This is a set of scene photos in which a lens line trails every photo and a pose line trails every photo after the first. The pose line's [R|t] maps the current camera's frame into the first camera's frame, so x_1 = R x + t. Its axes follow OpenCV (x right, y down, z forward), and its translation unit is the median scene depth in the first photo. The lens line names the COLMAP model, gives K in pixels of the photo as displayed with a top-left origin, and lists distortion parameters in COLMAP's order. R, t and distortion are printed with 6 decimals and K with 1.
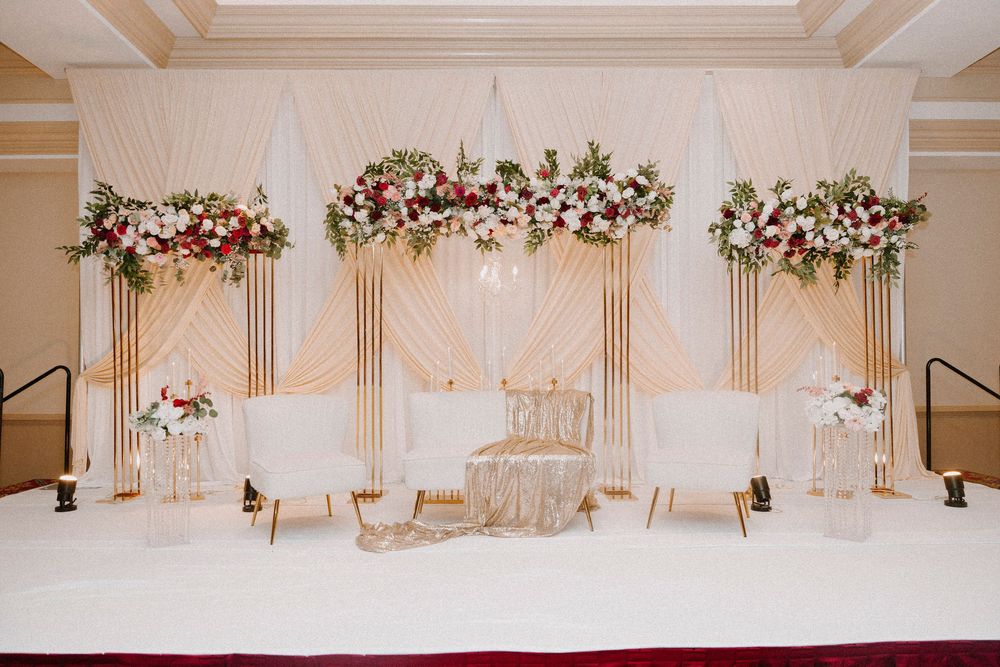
lens RADIAL K [[675.0, 0, 500.0], [0, 675.0, 333.5], [0, 0, 1]] dist [-0.000065, -0.000062]
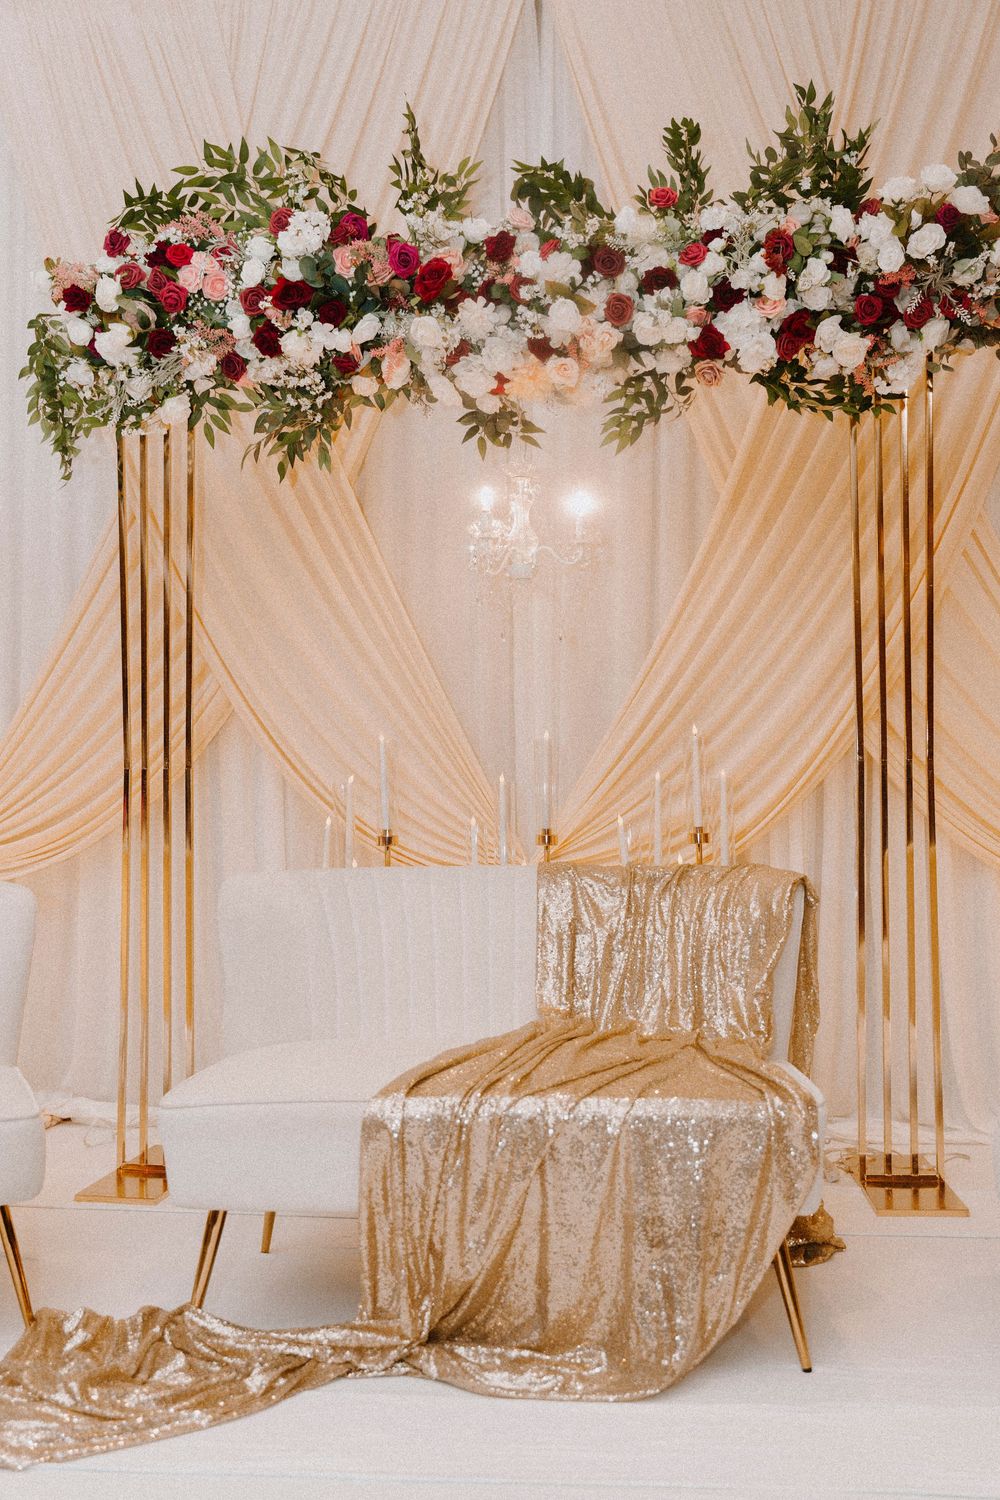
lens RADIAL K [[1440.4, 0, 501.2], [0, 1440.4, 714.2], [0, 0, 1]] dist [-0.001987, 0.001725]
pose [[0.994748, -0.007532, -0.102078, 0.057910], [0.006749, 0.999945, -0.008009, 0.017098], [0.102133, 0.007278, 0.994744, 0.305157]]
